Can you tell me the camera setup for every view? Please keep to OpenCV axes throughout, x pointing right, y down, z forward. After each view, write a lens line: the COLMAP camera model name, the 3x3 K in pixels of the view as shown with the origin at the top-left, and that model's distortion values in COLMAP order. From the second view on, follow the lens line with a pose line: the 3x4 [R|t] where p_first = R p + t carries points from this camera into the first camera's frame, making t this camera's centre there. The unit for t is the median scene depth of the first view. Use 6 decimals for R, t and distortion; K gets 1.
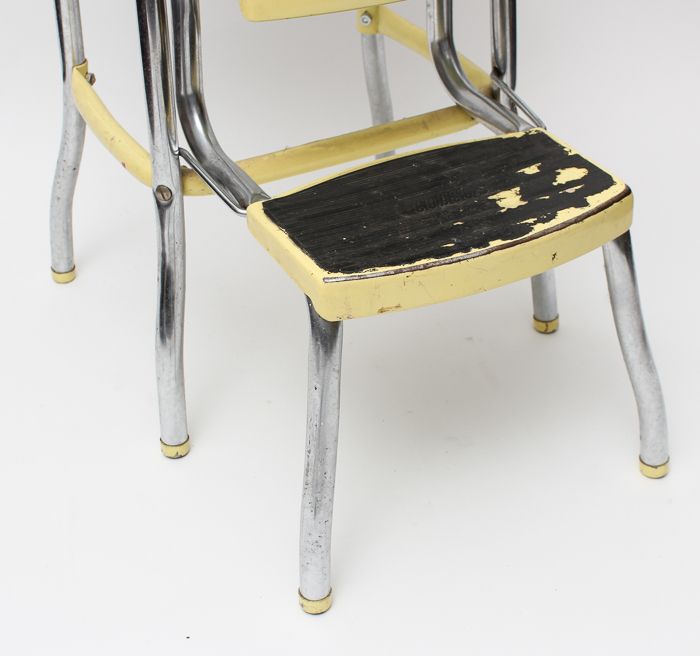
lens RADIAL K [[1370.6, 0, 312.9], [0, 1370.6, 326.9], [0, 0, 1]] dist [-0.028097, 0.000545]
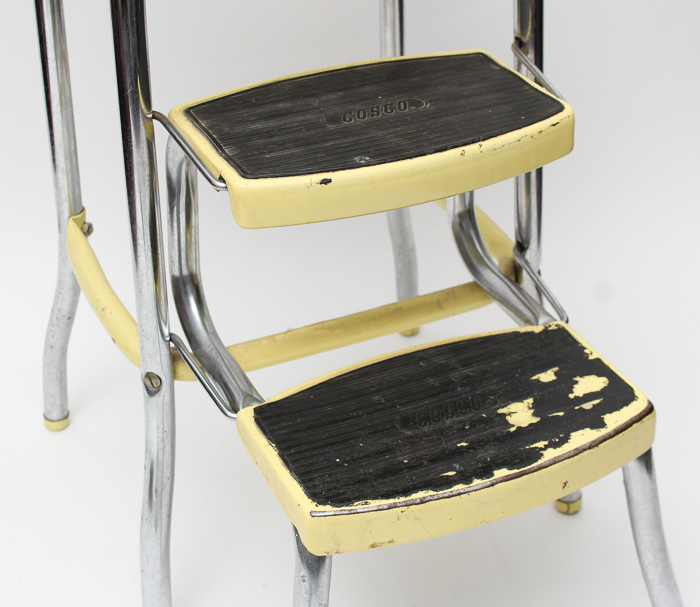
lens RADIAL K [[1425.6, 0, 350.0], [0, 1425.6, 303.5], [0, 0, 1]] dist [0.048264, -0.074594]
pose [[0.999241, 0.036234, -0.014274, 0.038617], [-0.036448, 0.999223, -0.015000, -0.146282], [0.013720, 0.015509, 0.999786, 0.032266]]
